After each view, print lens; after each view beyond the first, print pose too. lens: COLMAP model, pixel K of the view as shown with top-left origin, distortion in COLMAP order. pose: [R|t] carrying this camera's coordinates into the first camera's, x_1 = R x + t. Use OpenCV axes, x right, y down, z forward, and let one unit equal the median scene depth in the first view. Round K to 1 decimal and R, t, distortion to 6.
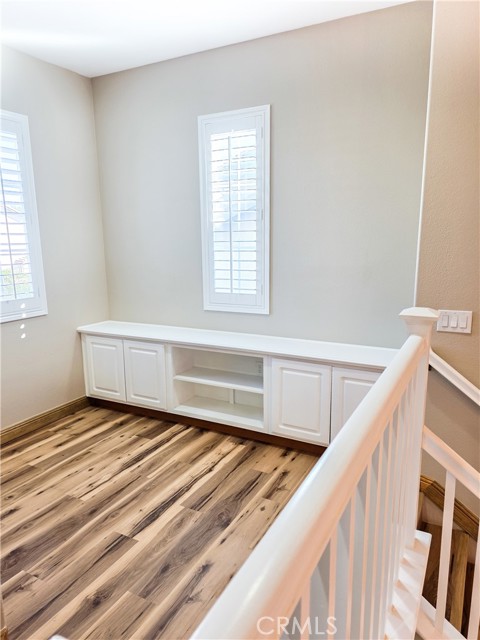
lens RADIAL K [[441.6, 0, 240.0], [0, 441.6, 320.0], [0, 0, 1]] dist [0.058648, -0.066137]
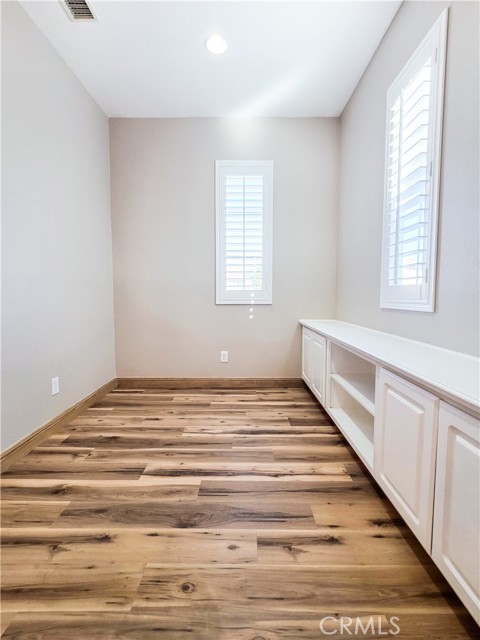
lens RADIAL K [[302.2, 0, 241.8], [0, 302.2, 313.1], [0, 0, 1]] dist [-0.001586, -0.000001]
pose [[0.473510, 0.066616, -0.878265, 0.368495], [-0.165088, 0.986176, -0.014205, 0.047233], [0.865178, 0.151718, 0.477962, 0.584175]]
